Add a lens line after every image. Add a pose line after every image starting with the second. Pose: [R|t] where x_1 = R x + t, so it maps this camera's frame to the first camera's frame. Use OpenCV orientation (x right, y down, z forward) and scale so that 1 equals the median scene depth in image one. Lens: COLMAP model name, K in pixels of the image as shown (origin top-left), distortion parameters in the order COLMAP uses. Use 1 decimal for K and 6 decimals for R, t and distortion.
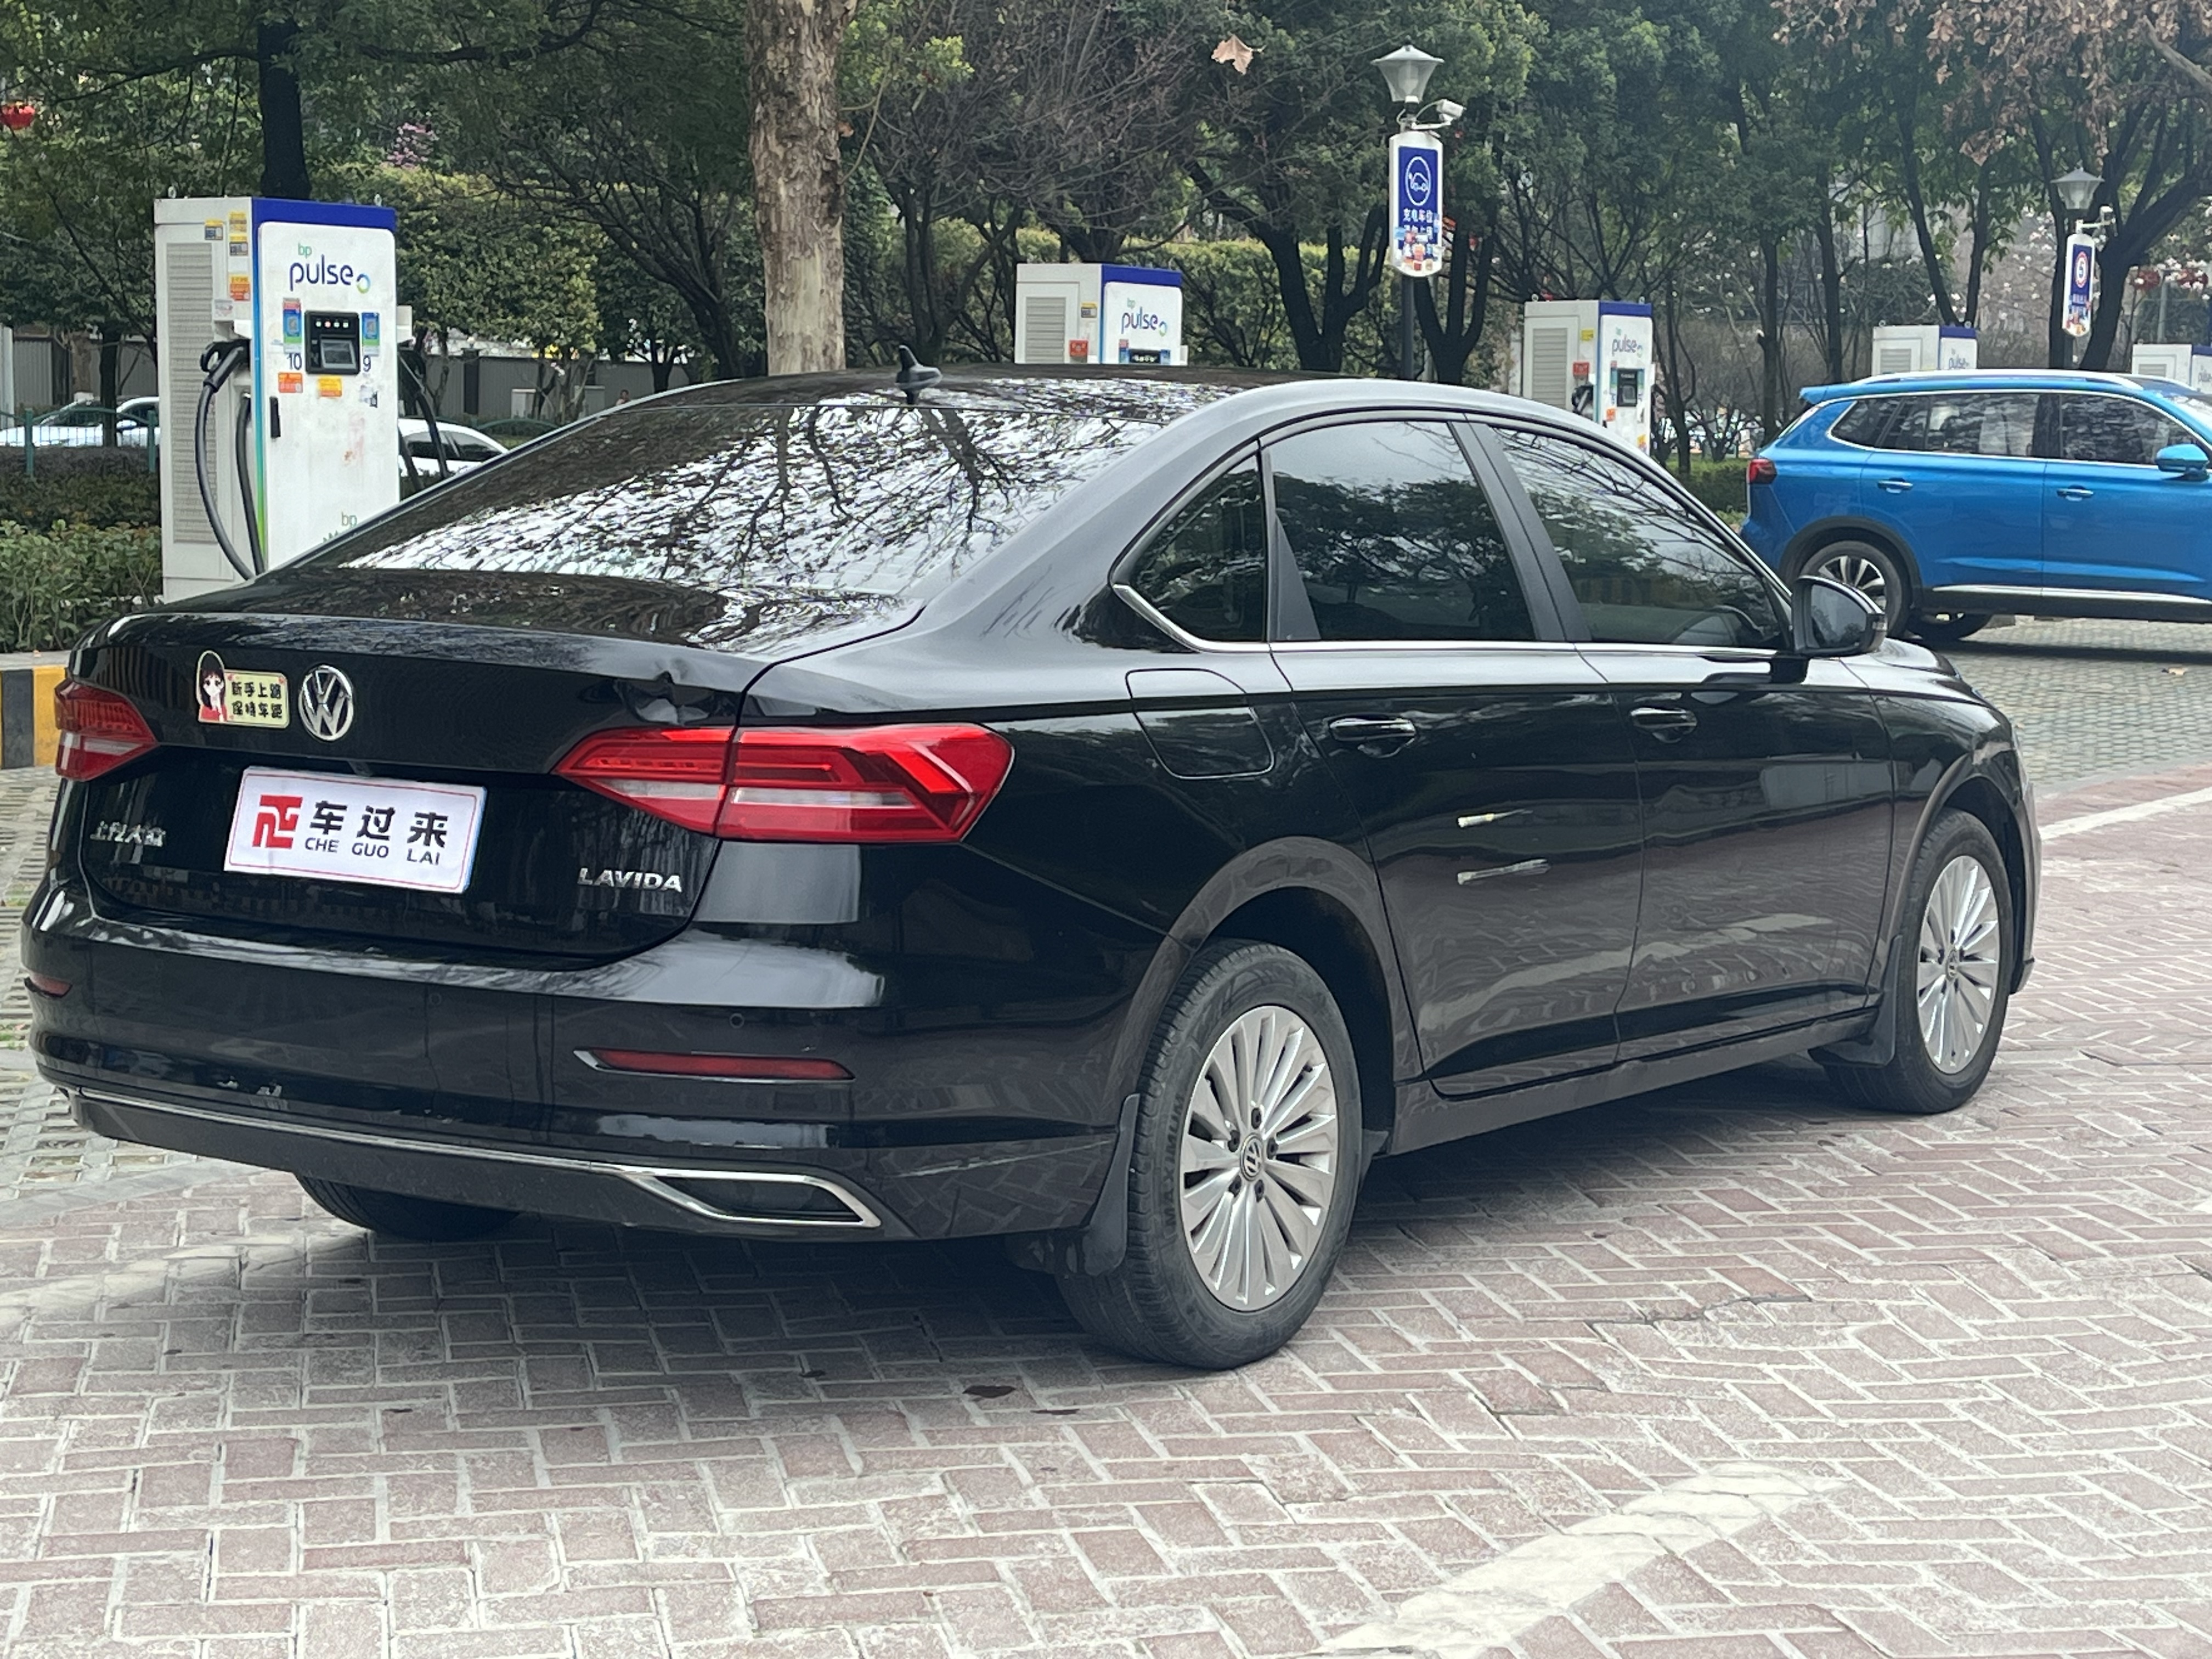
lens RADIAL K [[3757.9, 0, 1119.6], [0, 3757.9, 840.8], [0, 0, 1]] dist [0.189671, 0.000000]
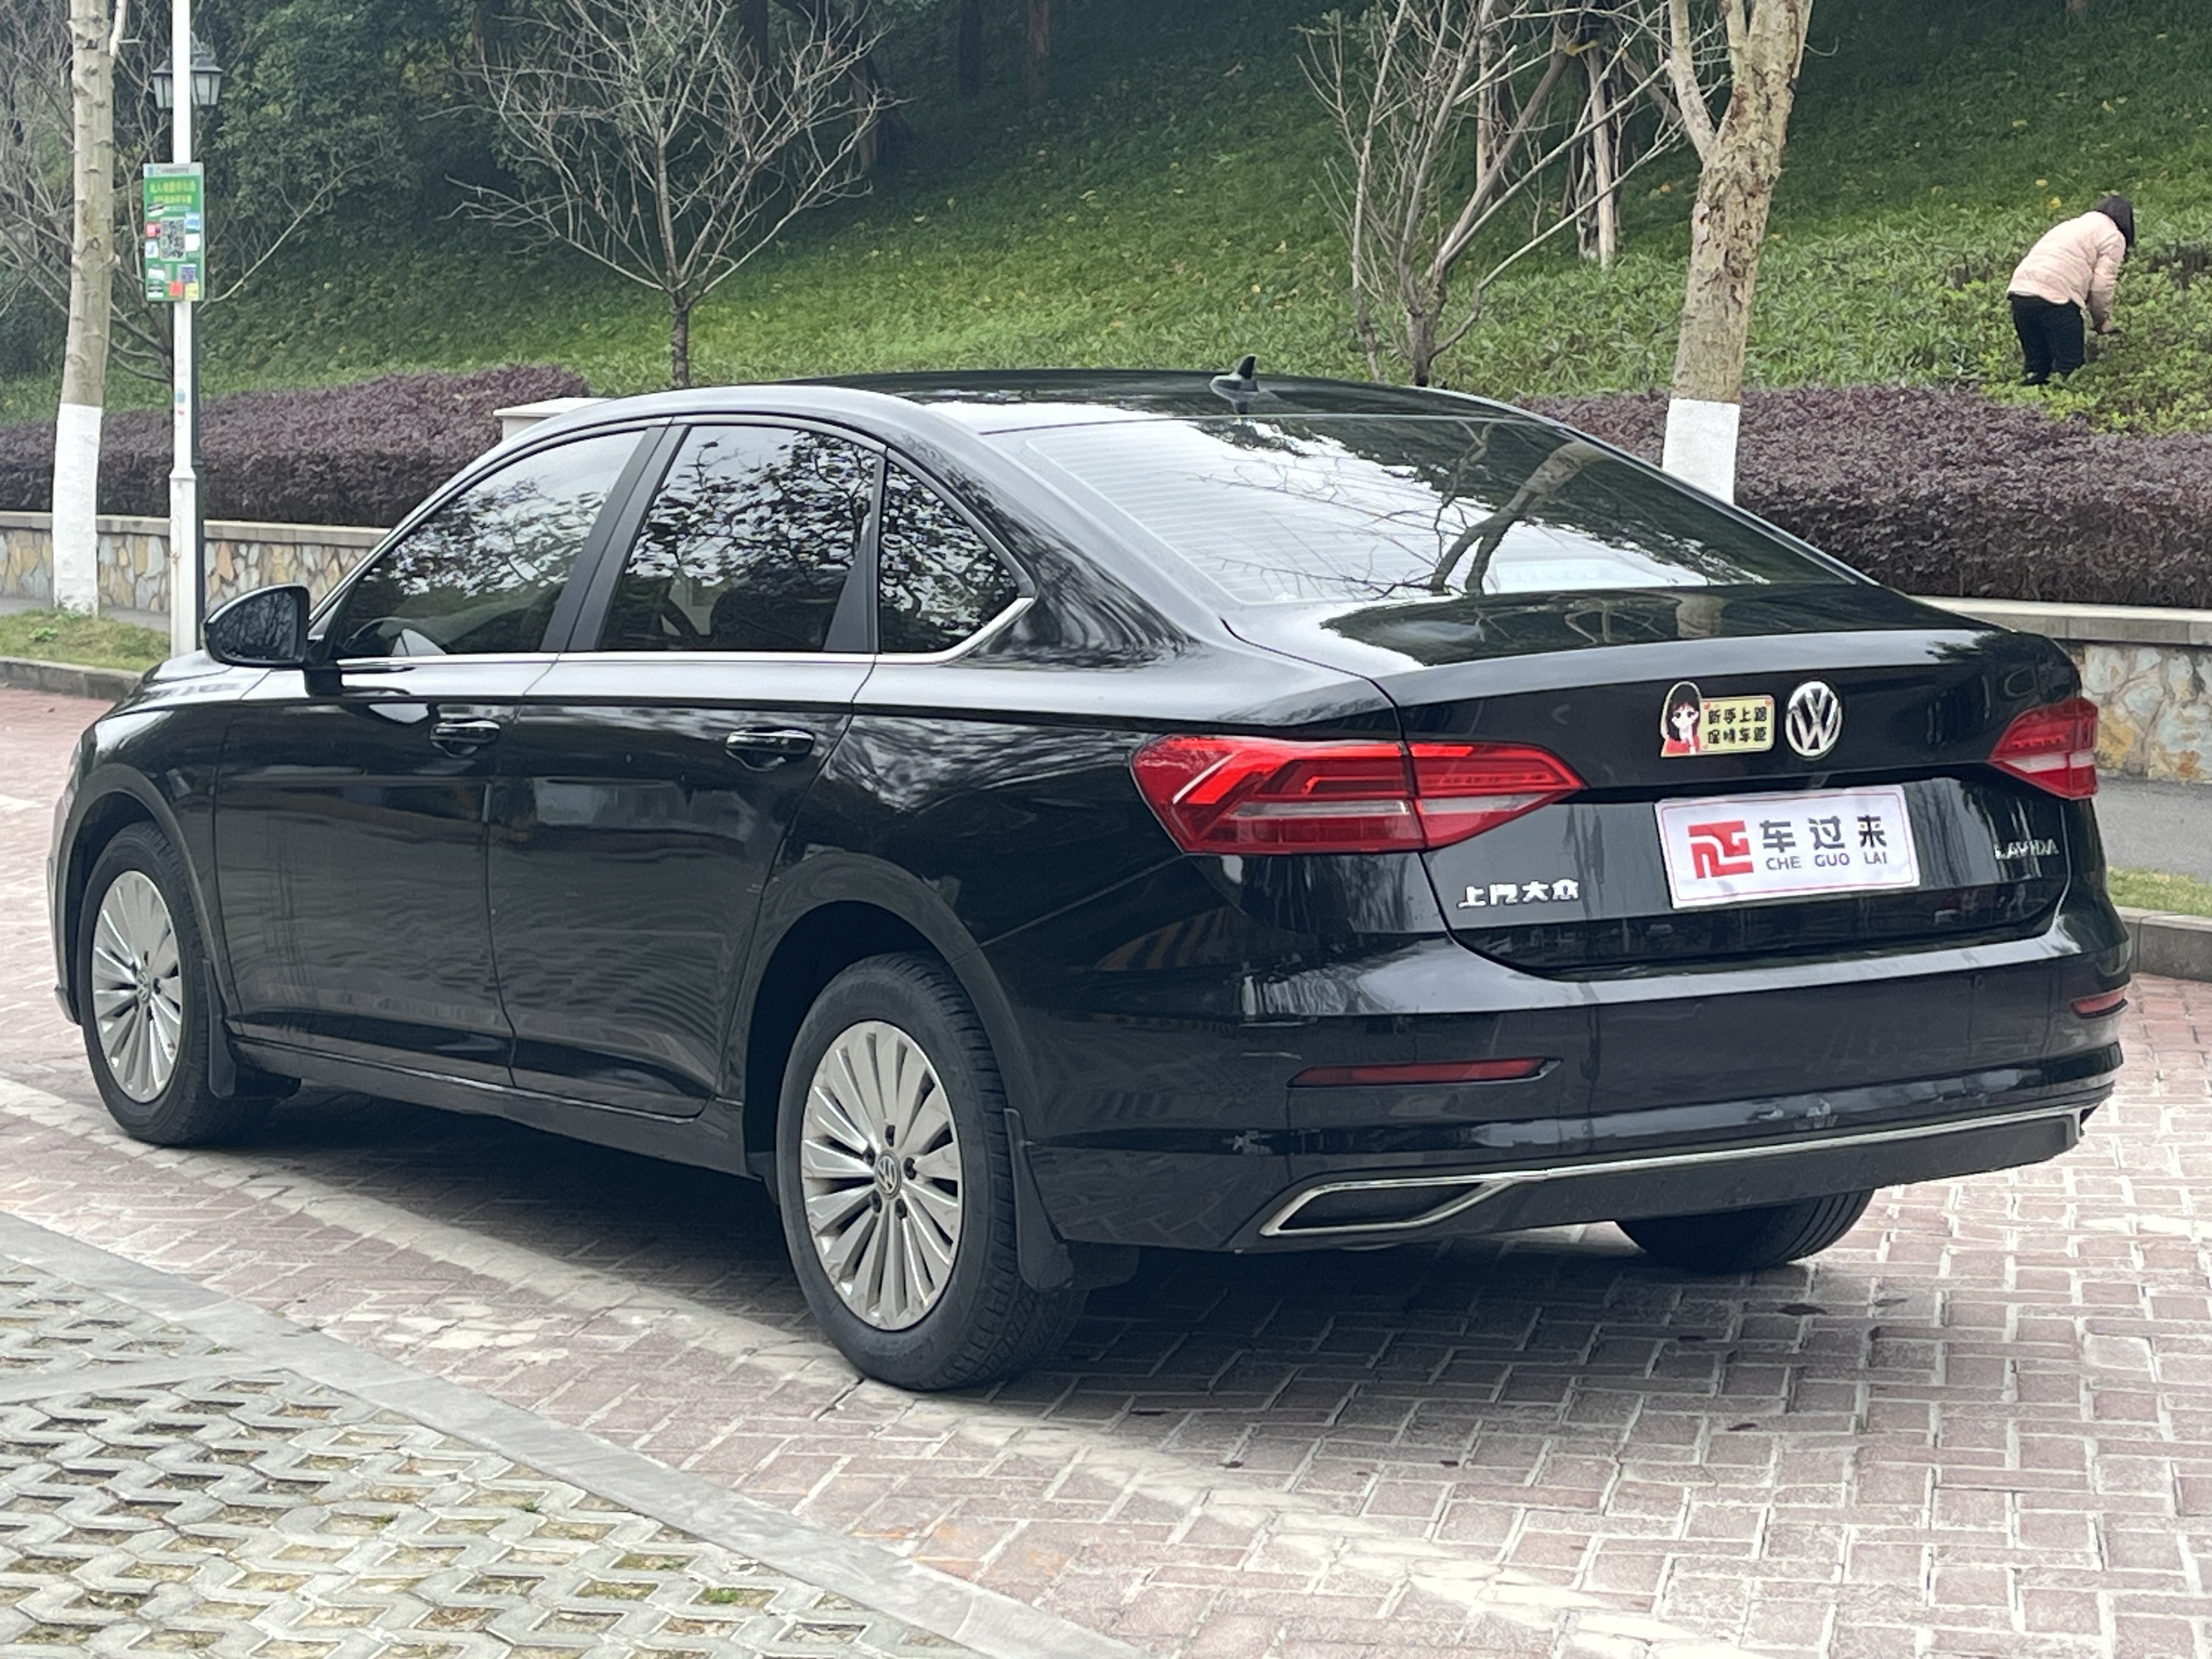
lens RADIAL K [[3912.4, 0, 1111.7], [0, 3912.4, 827.8], [0, 0, 1]] dist [0.339090, 0.000000]
pose [[0.389498, -0.103097, 0.915239, -1.223361], [0.106664, 0.992078, 0.066360, -0.095586], [-0.914830, 0.071776, 0.397409, 0.738698]]
